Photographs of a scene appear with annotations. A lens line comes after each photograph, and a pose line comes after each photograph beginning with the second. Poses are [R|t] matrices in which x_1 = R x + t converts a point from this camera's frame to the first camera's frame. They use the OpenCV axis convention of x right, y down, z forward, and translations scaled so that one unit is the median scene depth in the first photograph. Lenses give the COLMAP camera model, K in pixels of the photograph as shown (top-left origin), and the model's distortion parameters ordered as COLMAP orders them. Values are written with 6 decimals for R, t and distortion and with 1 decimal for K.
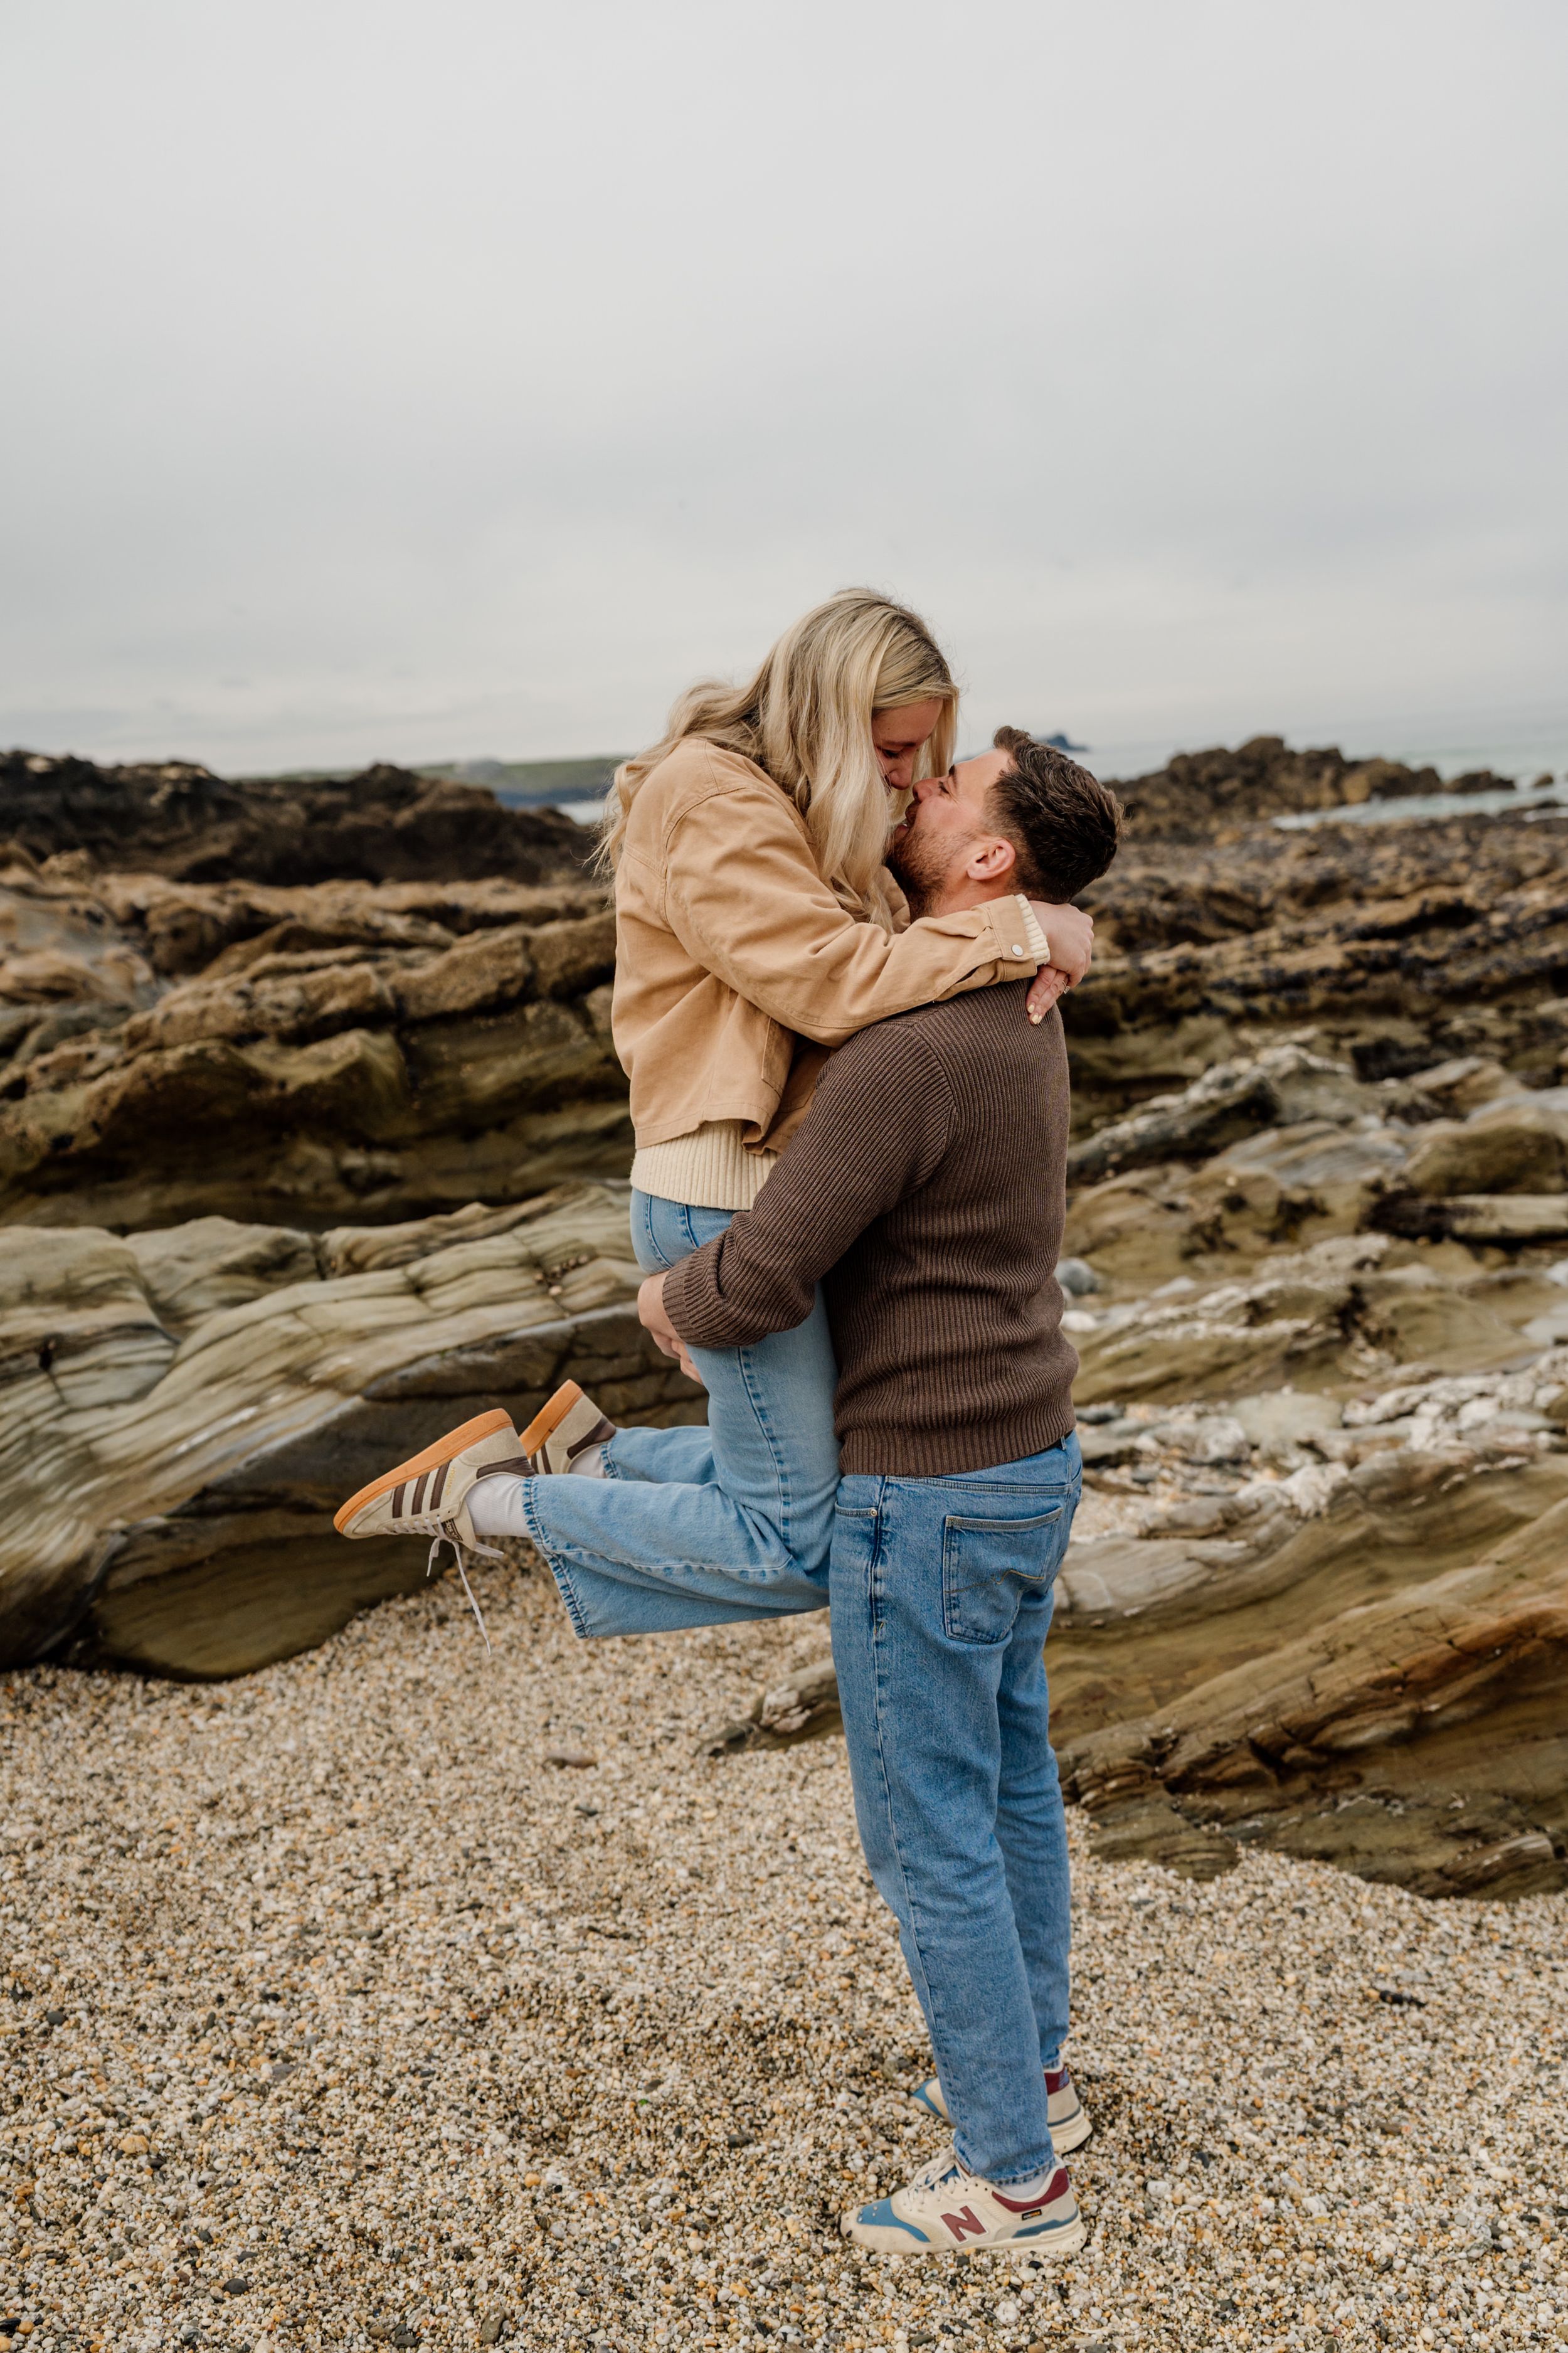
lens RADIAL K [[2354.0, 0, 784.0], [0, 2354.0, 1176.5], [0, 0, 1]] dist [-0.000934, 0.013646]
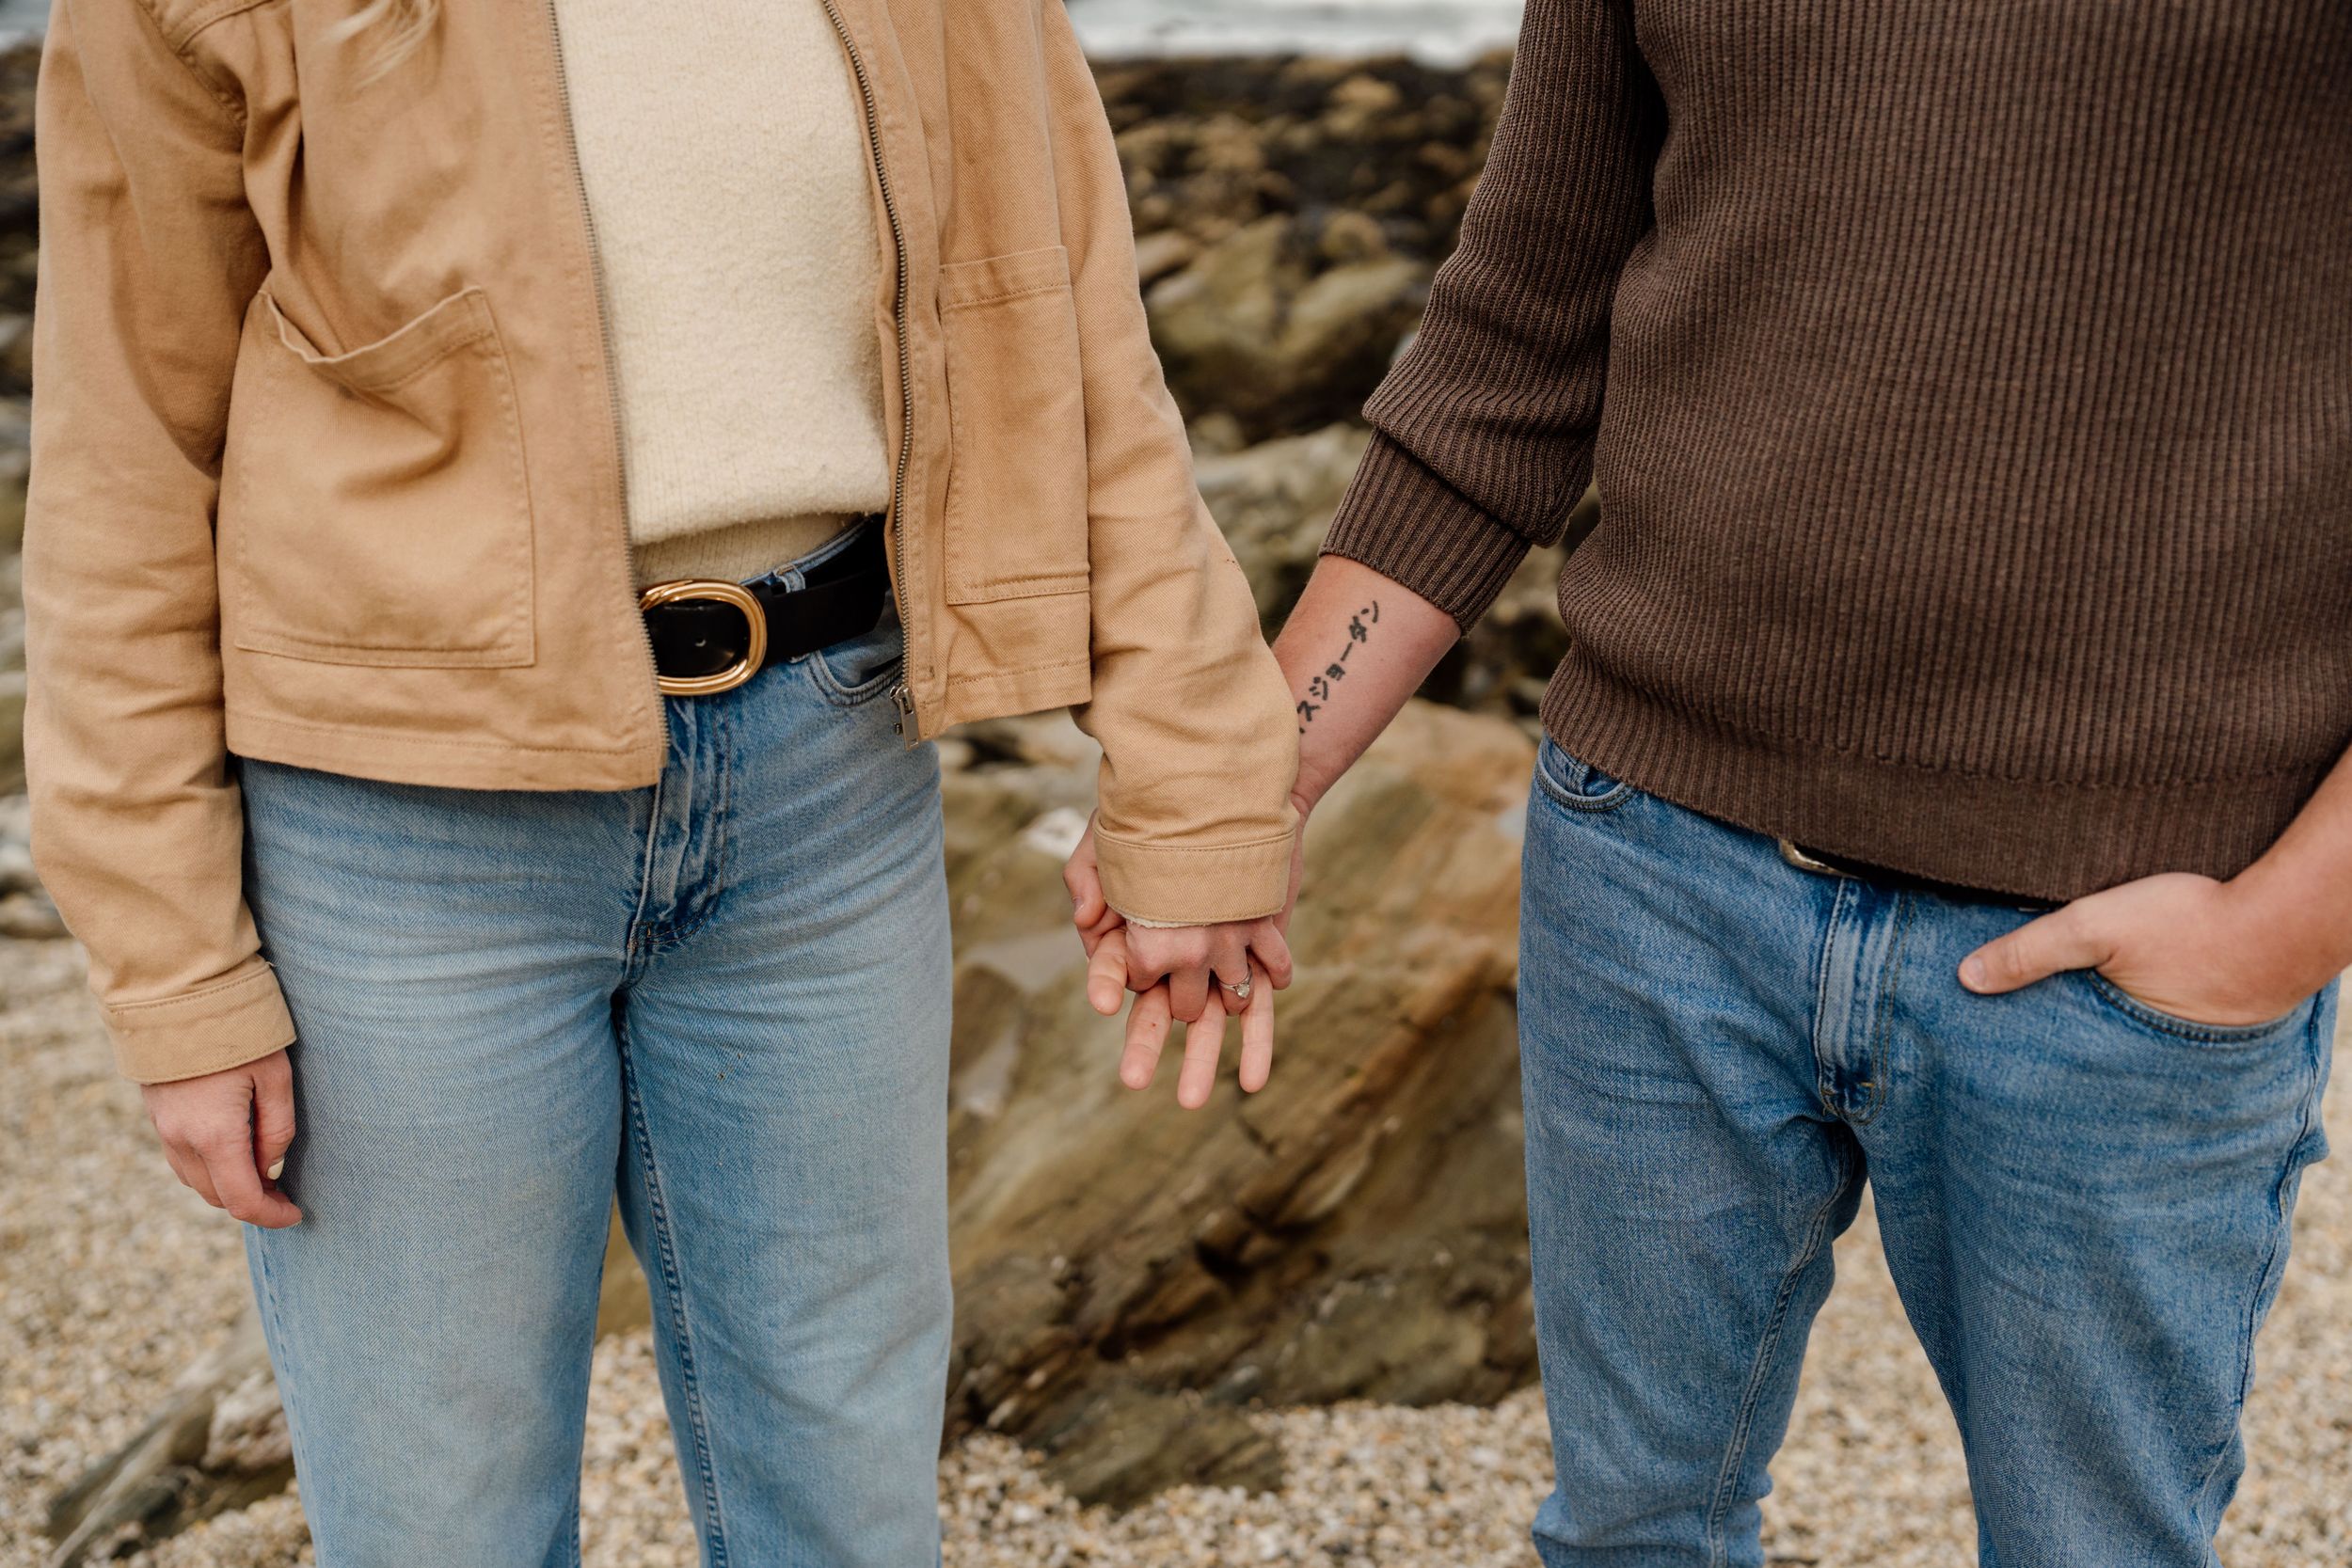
lens RADIAL K [[2704.2, 0, 1265.9], [0, 2704.2, 784.3], [0, 0, 1]] dist [0.014450, 0.000692]
pose [[0.703052, -0.130846, 0.698998, -0.110864], [0.055533, 0.990027, 0.129469, 0.013513], [-0.708967, -0.052206, 0.703306, 0.211217]]
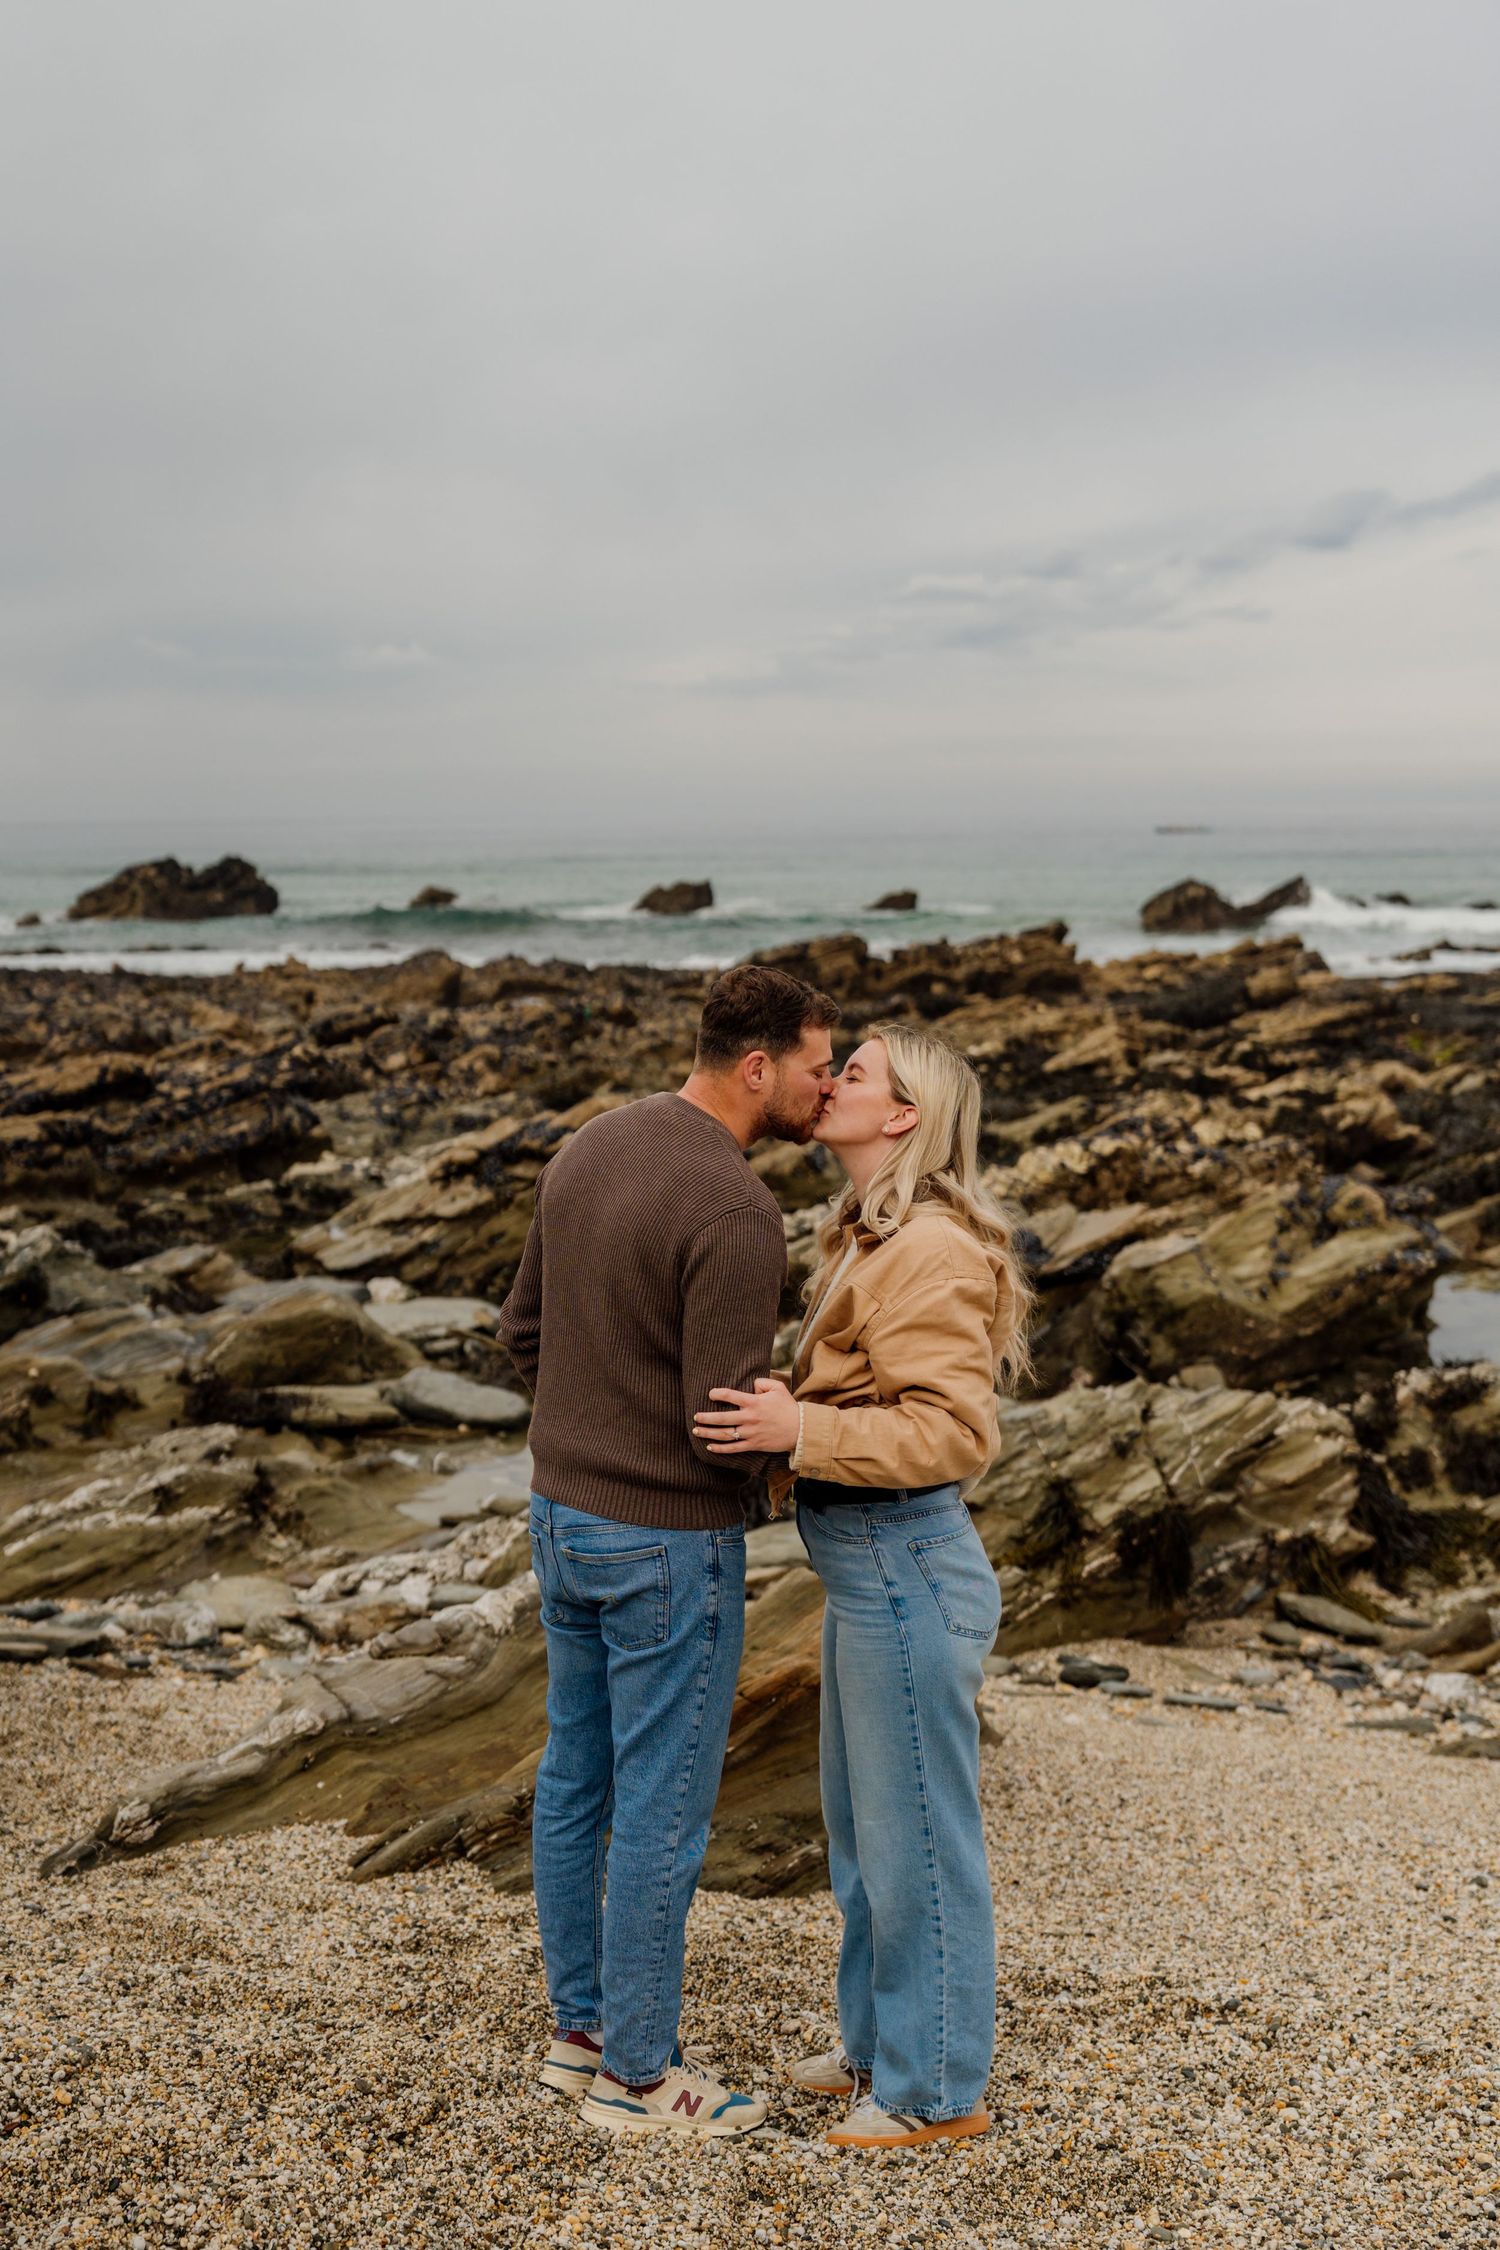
lens RADIAL K [[2873.9, 0, 750.0], [0, 2873.9, 1125.0], [0, 0, 1]] dist [0.002271, -0.013677]
pose [[0.858259, 0.036930, 0.511886, -0.204215], [0.011838, 0.995718, -0.091685, 0.017409], [-0.513080, 0.084750, 0.854147, -0.124683]]
